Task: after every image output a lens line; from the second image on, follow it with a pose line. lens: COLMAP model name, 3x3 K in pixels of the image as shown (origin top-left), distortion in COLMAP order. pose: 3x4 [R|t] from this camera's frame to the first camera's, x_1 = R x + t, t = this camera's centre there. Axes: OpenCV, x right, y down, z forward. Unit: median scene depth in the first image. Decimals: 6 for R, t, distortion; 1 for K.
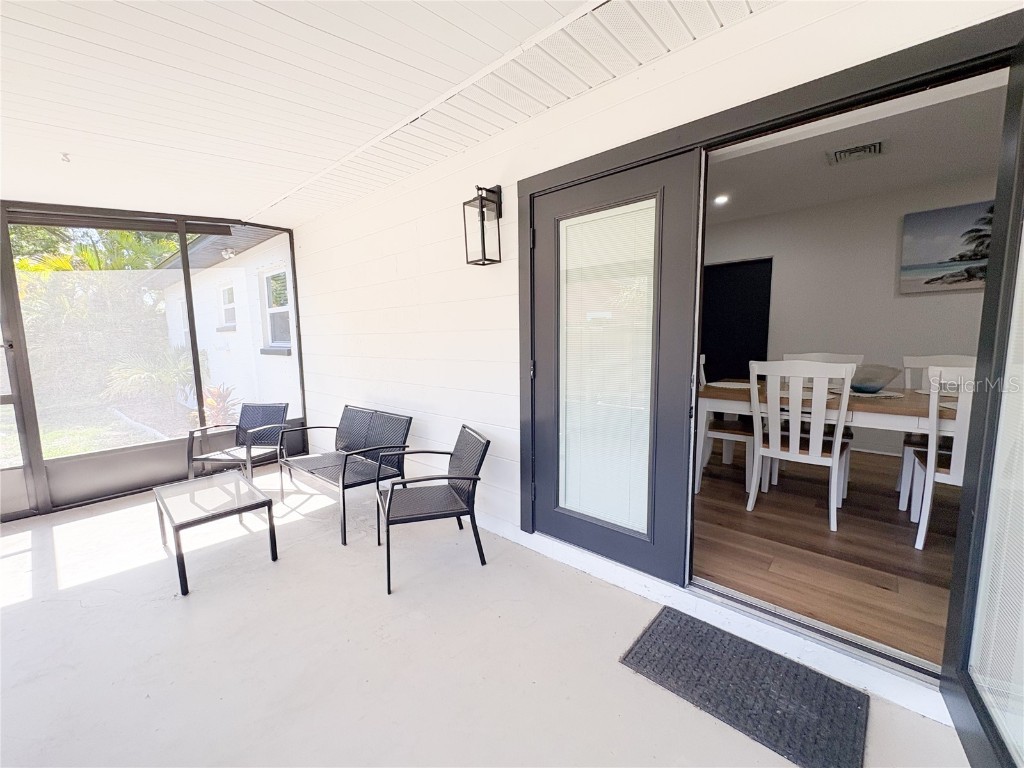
lens RADIAL K [[409.5, 0, 512.7], [0, 409.5, 382.1], [0, 0, 1]] dist [0.002017, -0.000139]
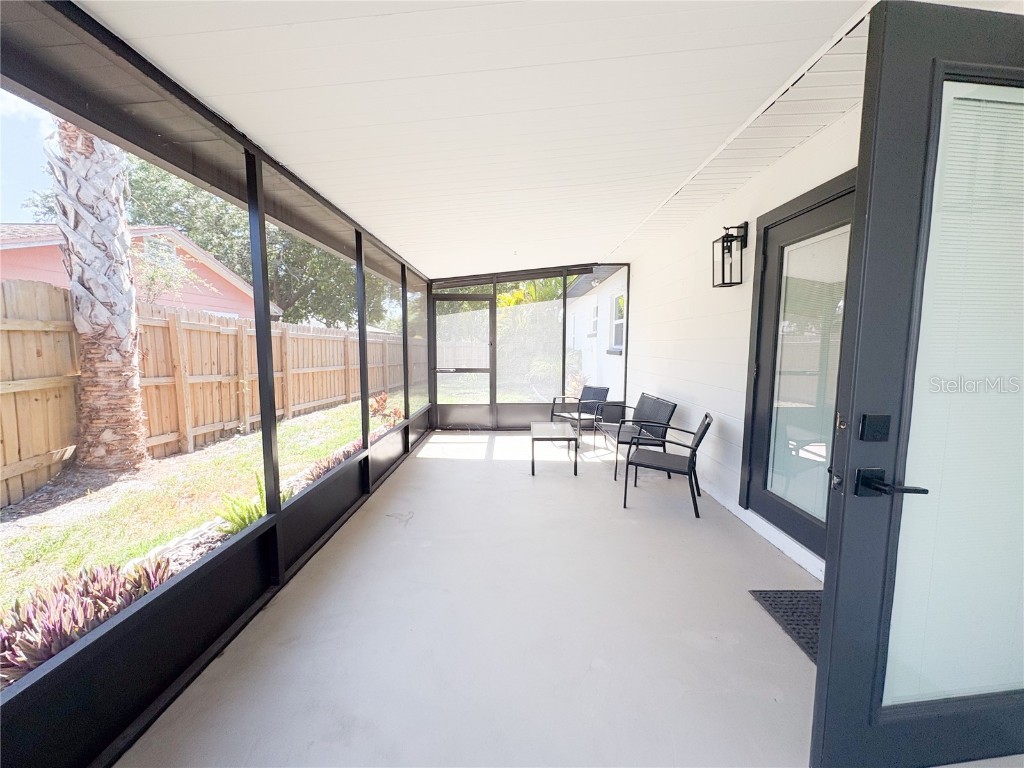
lens RADIAL K [[409.5, 0, 512.9], [0, 409.5, 386.2], [0, 0, 1]] dist [0.002017, -0.000139]
pose [[0.661087, 0.098482, -0.743818, 0.448063], [-0.103121, 0.993867, 0.039937, 0.036371], [0.743189, 0.050302, 0.667188, -0.313245]]
